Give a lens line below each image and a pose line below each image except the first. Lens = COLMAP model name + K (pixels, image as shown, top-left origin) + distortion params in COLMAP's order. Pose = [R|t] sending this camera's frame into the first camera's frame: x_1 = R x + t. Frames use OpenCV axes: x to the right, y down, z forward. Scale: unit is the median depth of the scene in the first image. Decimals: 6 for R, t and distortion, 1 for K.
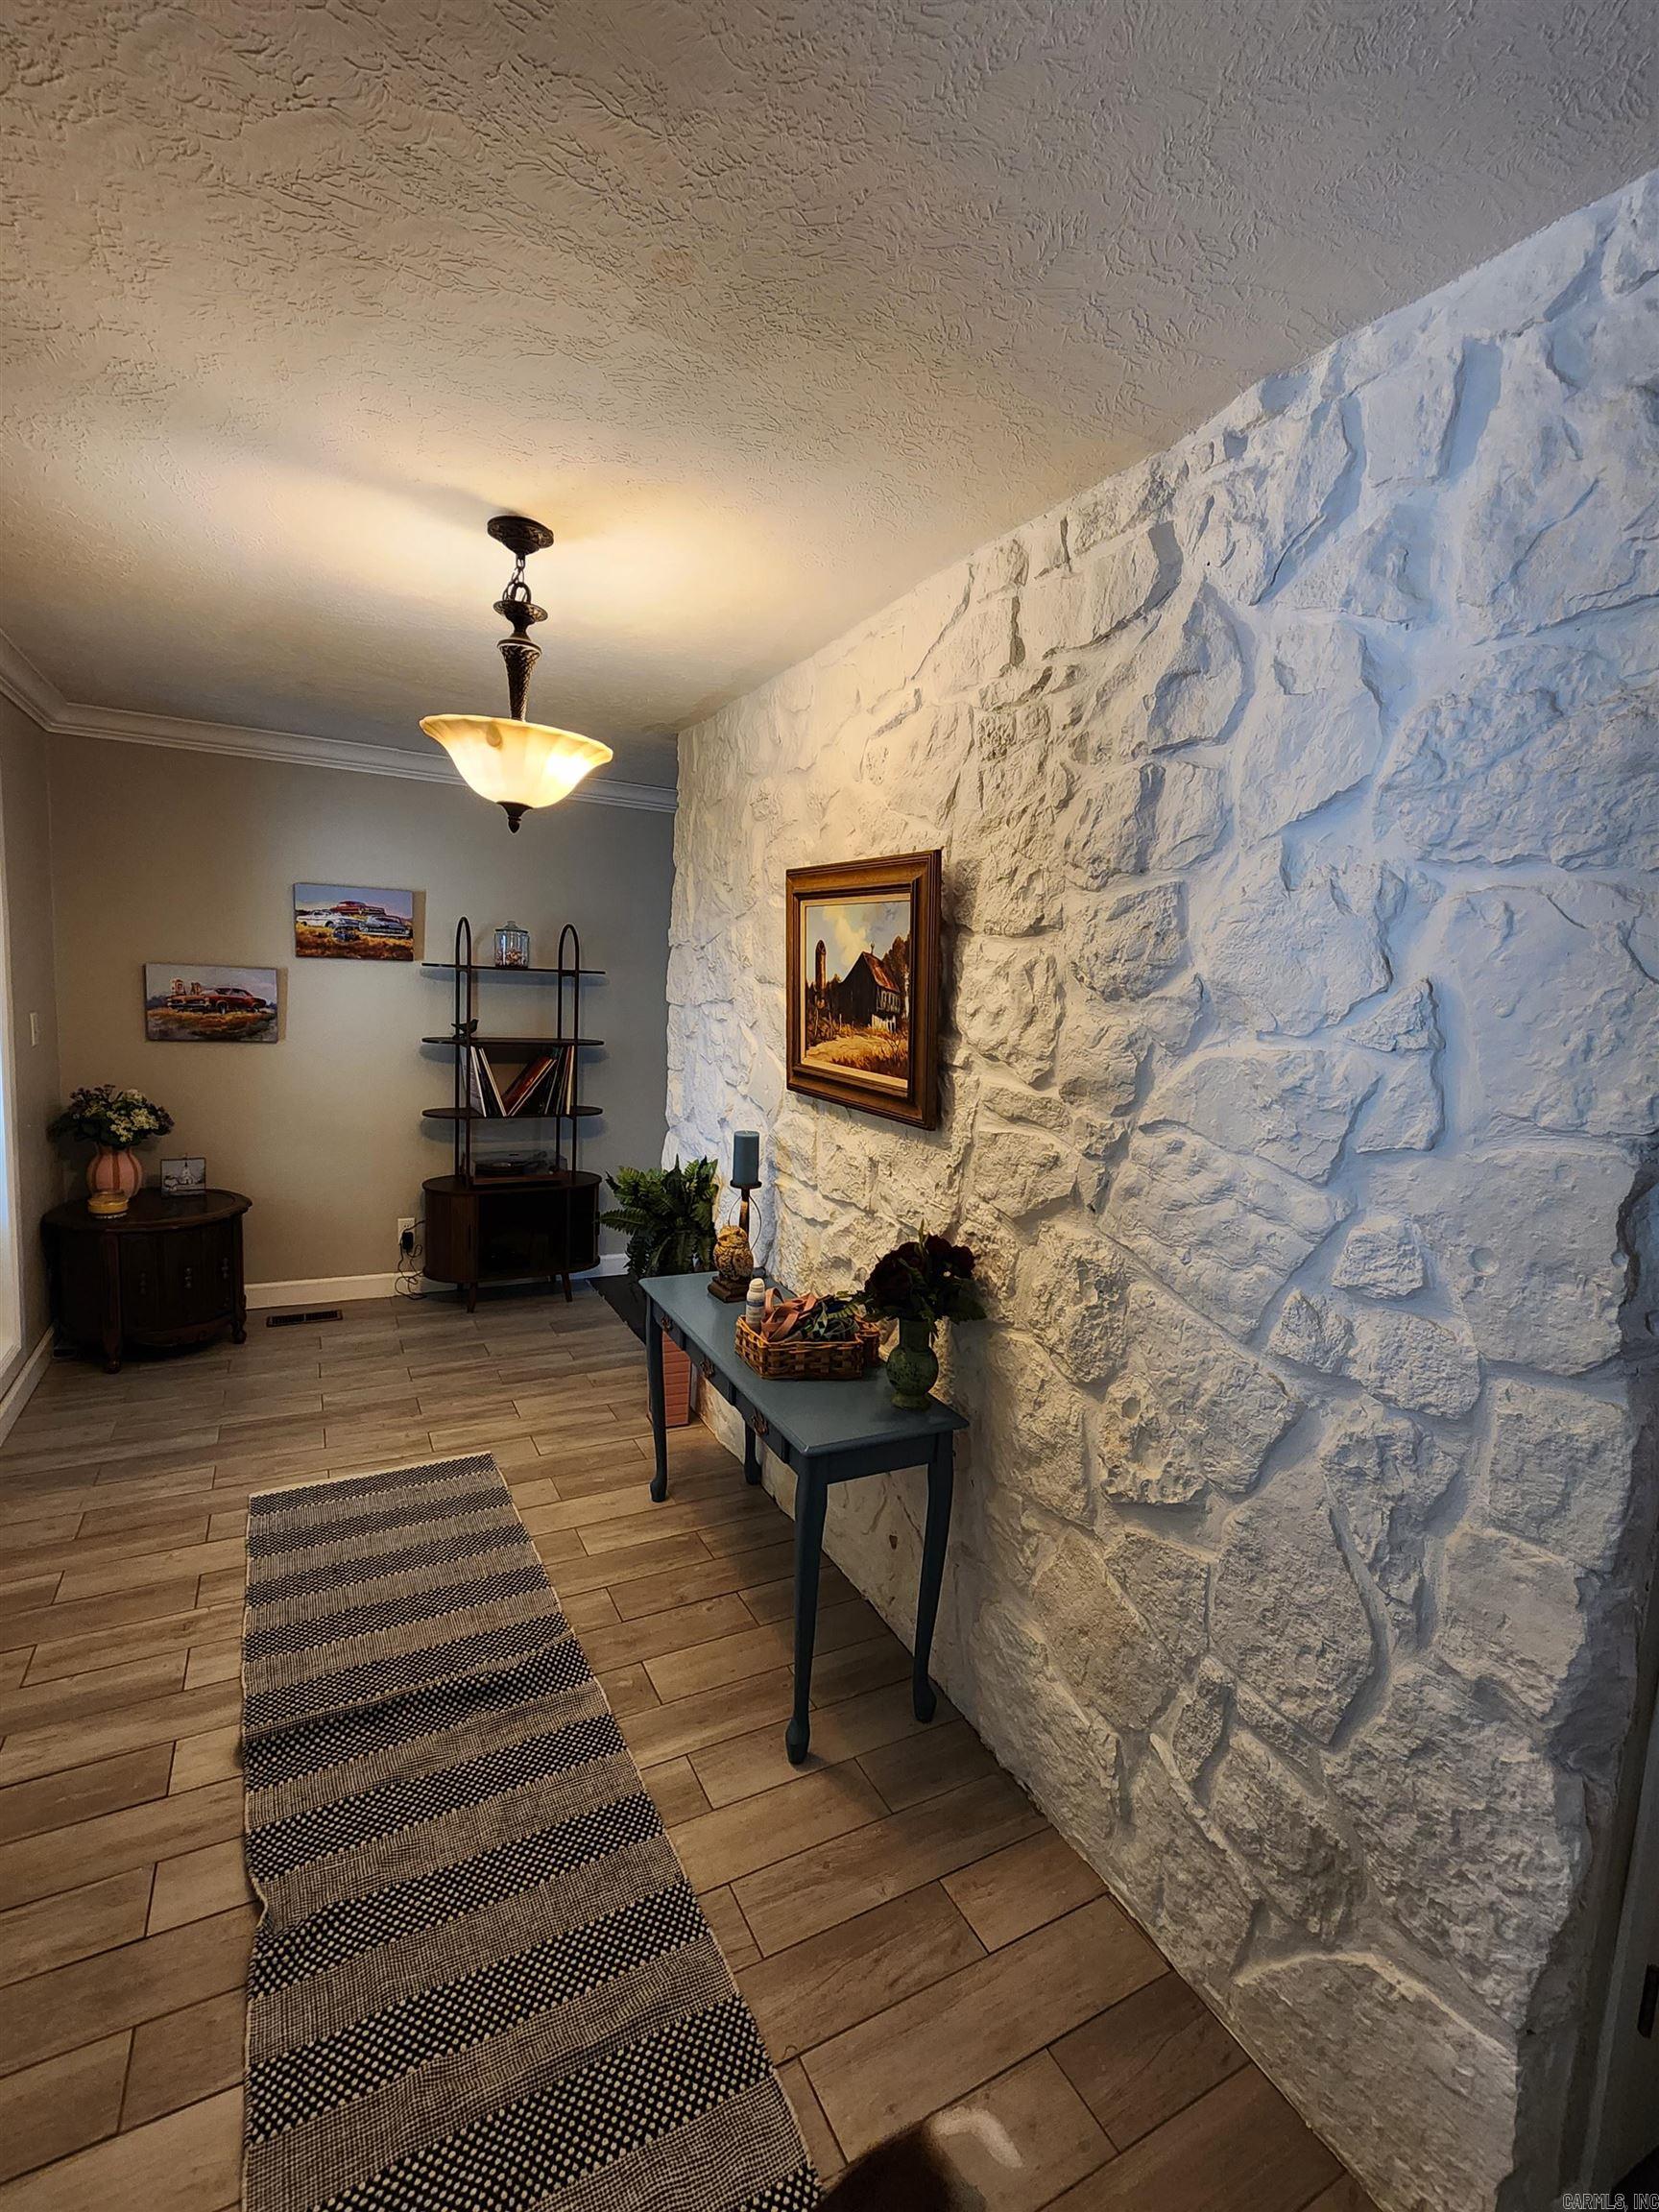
lens RADIAL K [[1002.5, 0, 839.0], [0, 1002.5, 1103.9], [0, 0, 1]] dist [-0.004905, -0.000283]
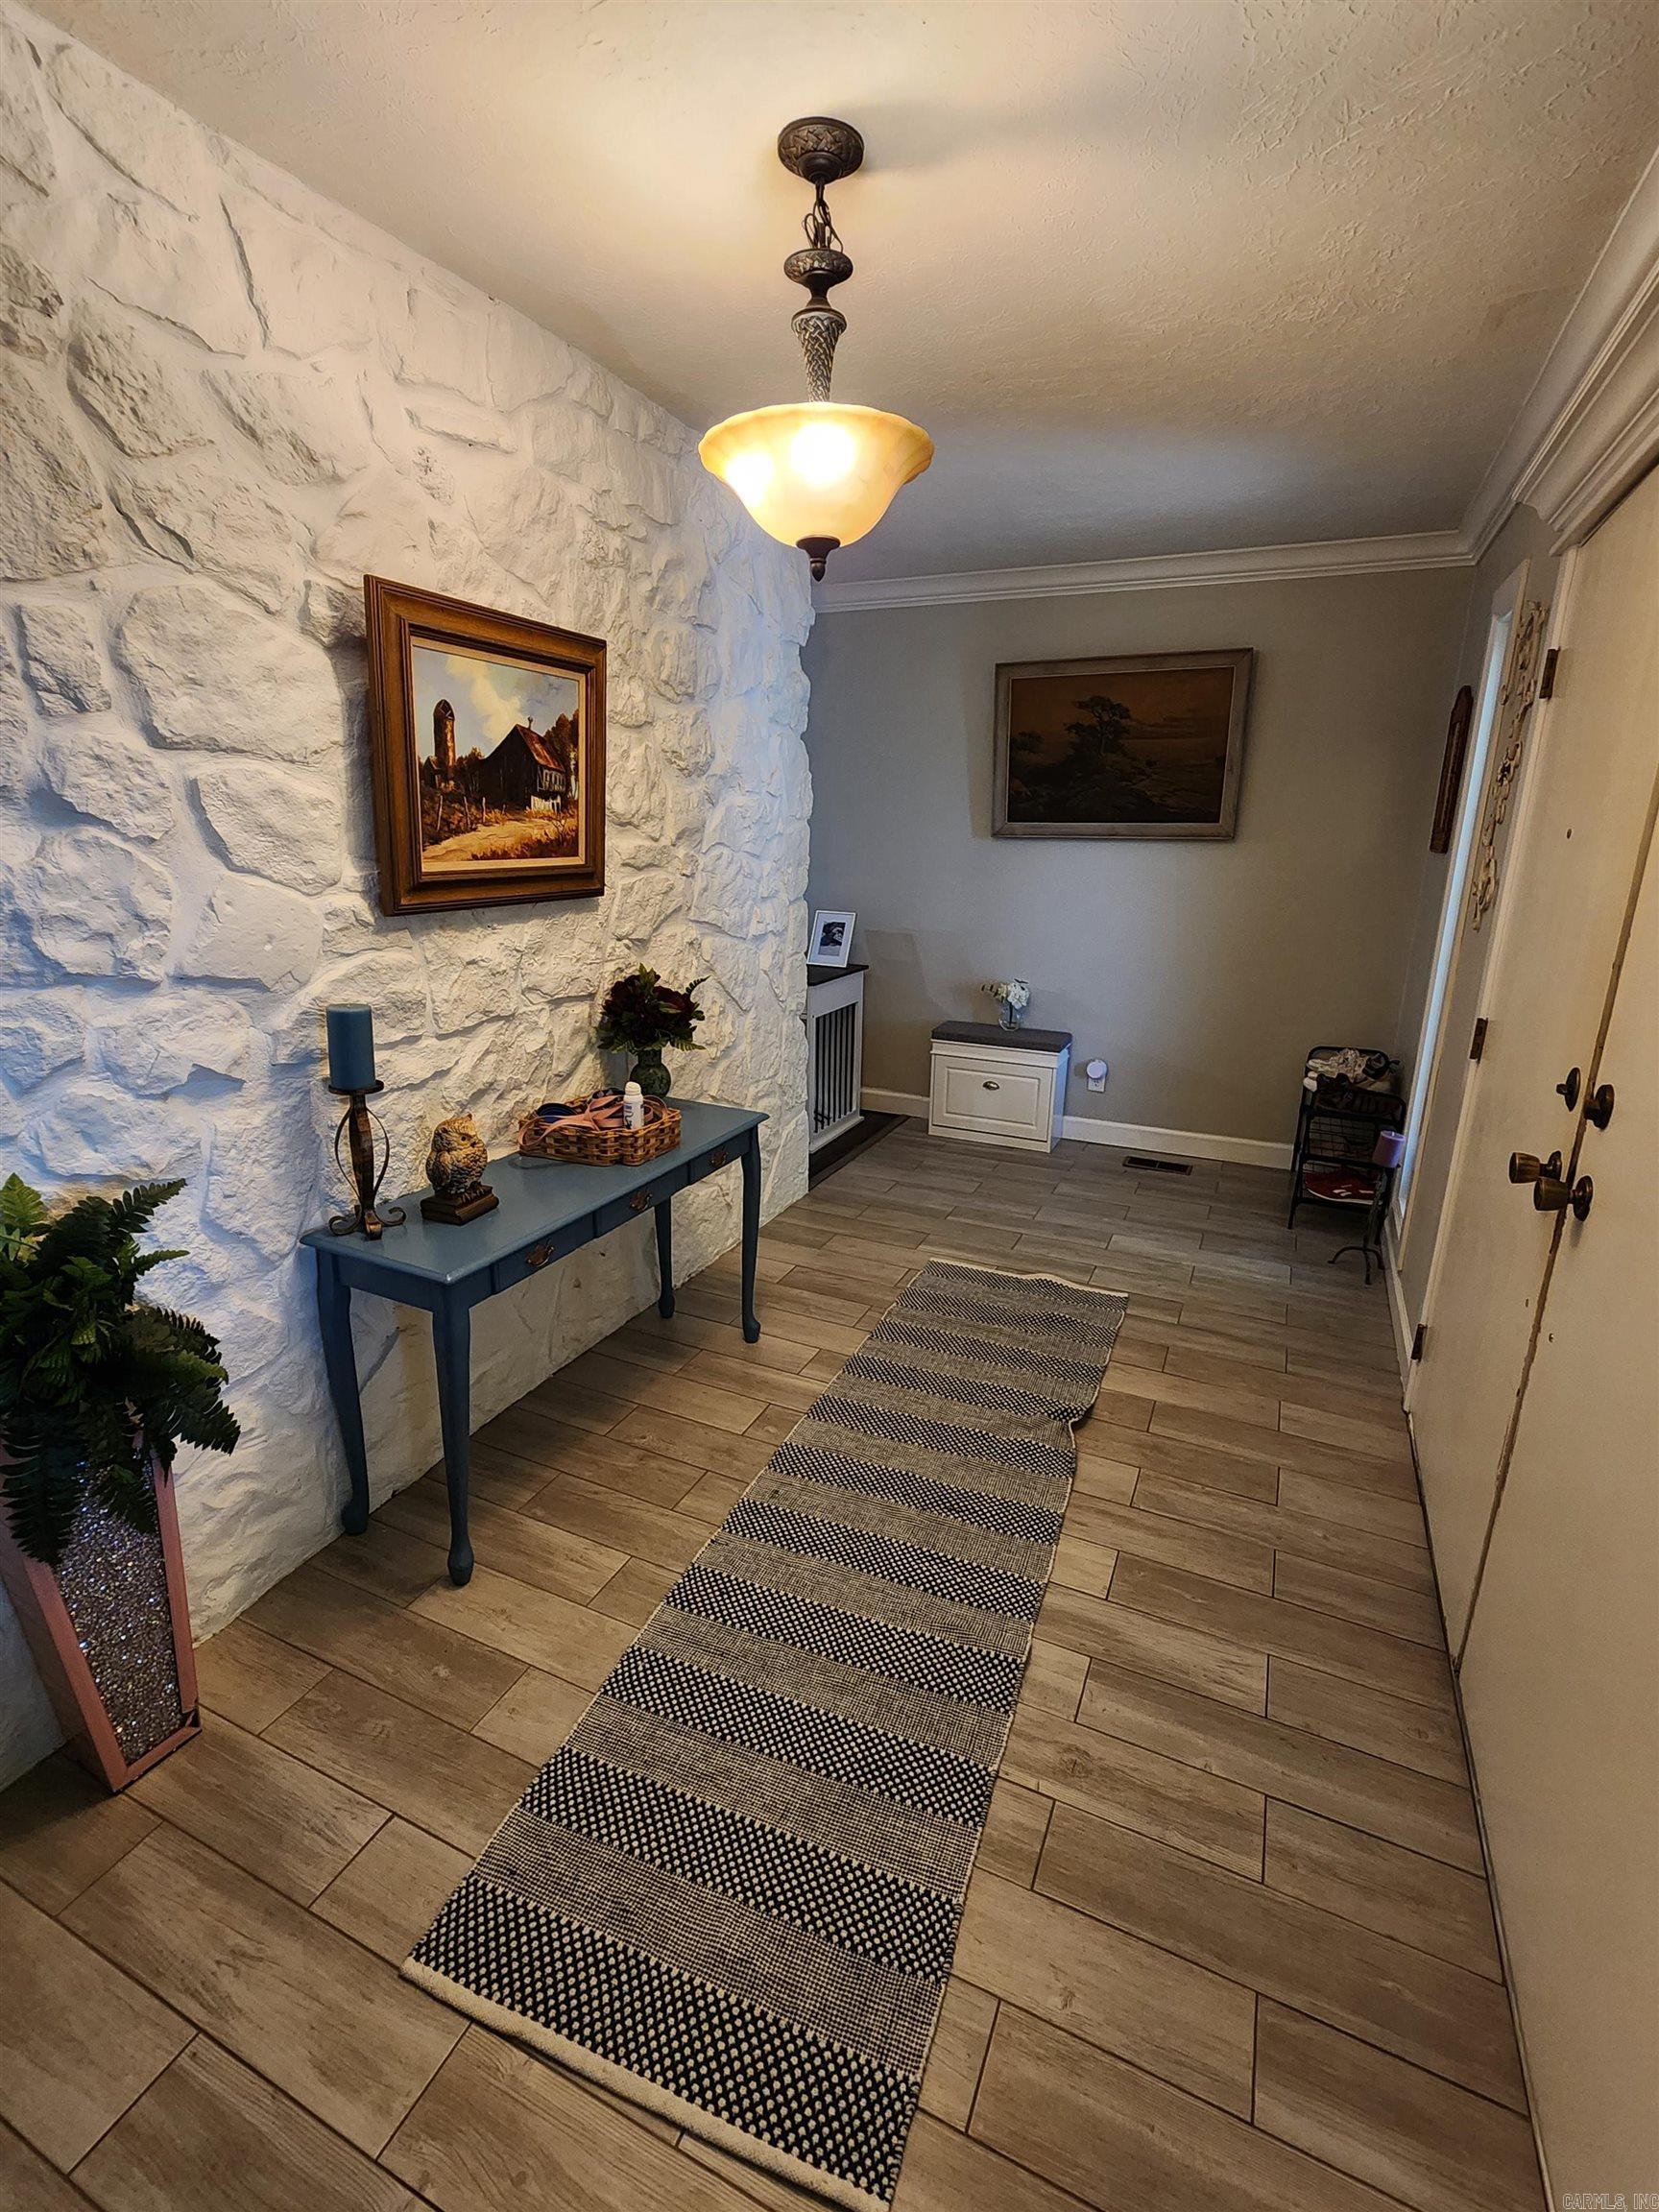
lens RADIAL K [[1002.5, 0, 829.2], [0, 1002.5, 1109.0], [0, 0, 1]] dist [-0.004905, -0.000283]
pose [[-0.604241, -0.286288, 0.743594, -0.931343], [0.048497, 0.918280, 0.392951, -0.176737], [-0.795324, 0.273499, -0.540978, 1.377823]]
